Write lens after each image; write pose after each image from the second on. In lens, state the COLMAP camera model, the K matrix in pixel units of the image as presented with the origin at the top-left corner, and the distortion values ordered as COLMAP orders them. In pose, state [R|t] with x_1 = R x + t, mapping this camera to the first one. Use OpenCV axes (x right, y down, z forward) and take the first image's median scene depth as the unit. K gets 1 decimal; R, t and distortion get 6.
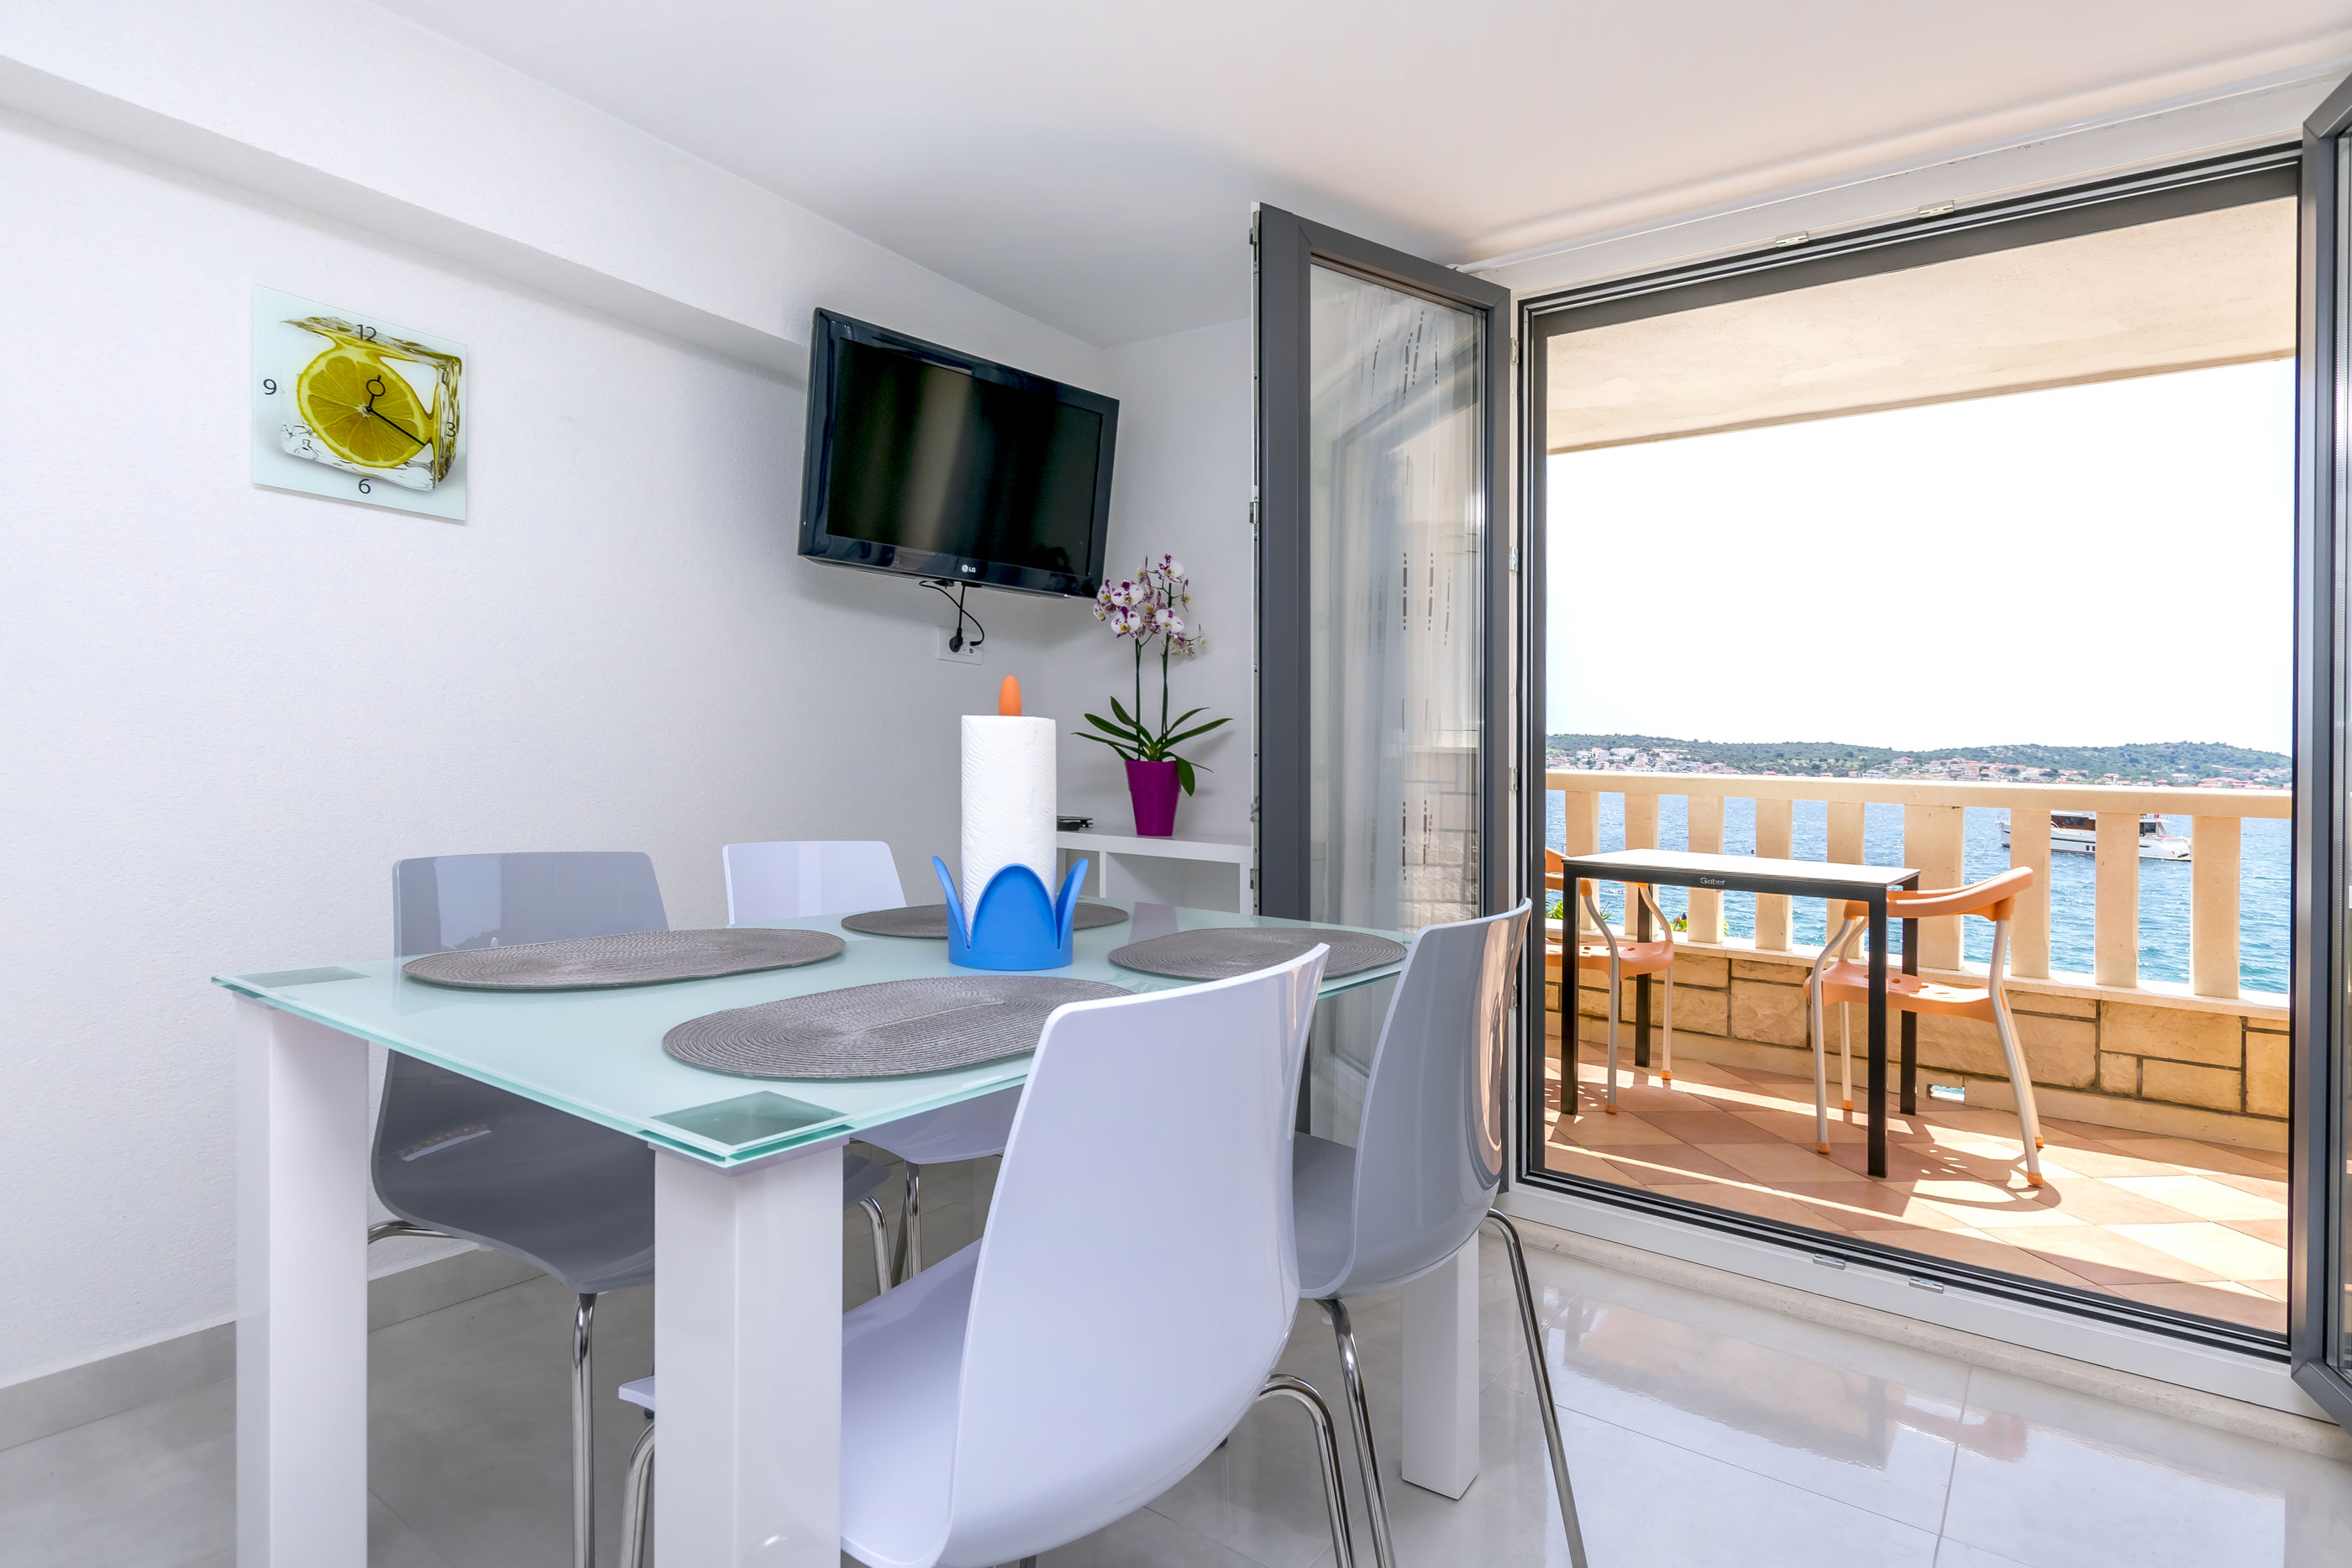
lens RADIAL K [[1205.4, 0, 1174.8], [0, 1205.4, 768.0], [0, 0, 1]] dist [0.011315, -0.001962]
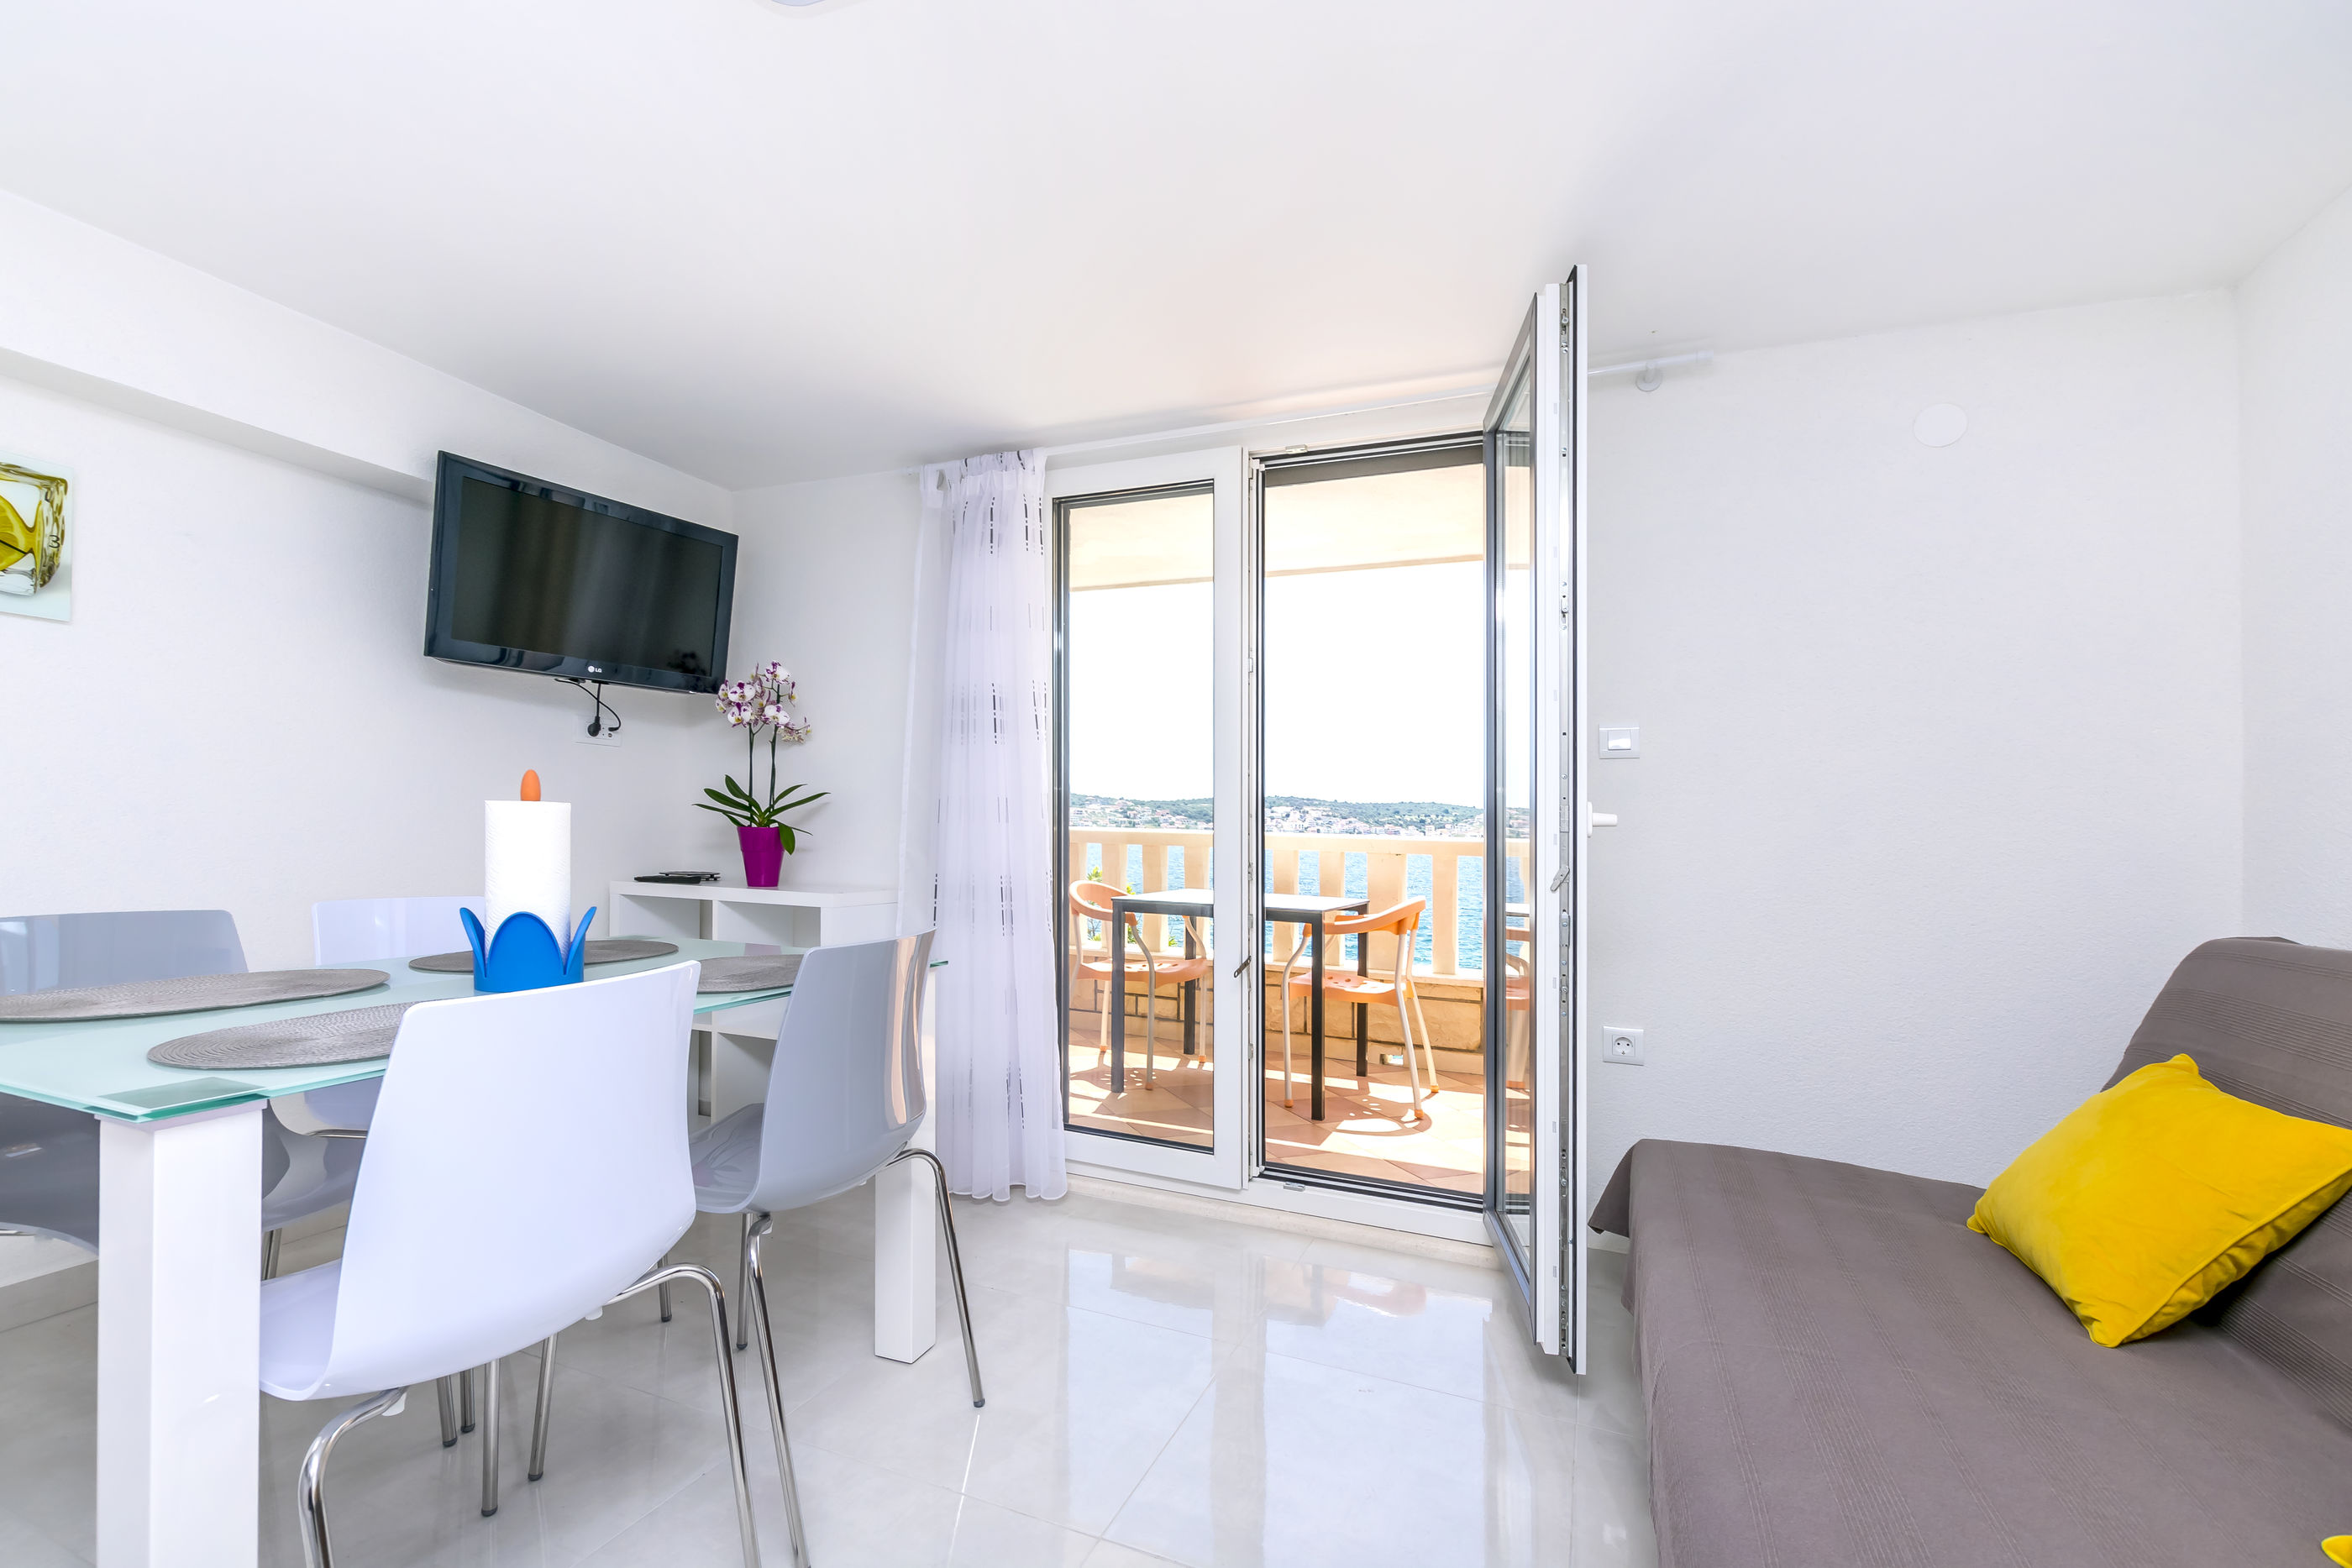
lens RADIAL K [[1024.6, 0, 1146.7], [0, 1024.6, 805.3], [0, 0, 1]] dist [0.015256, -0.004448]
pose [[0.974676, -0.002272, 0.223612, 0.133603], [0.006469, 0.999816, -0.018037, -0.006243], [-0.223530, 0.019026, 0.974511, -0.125279]]
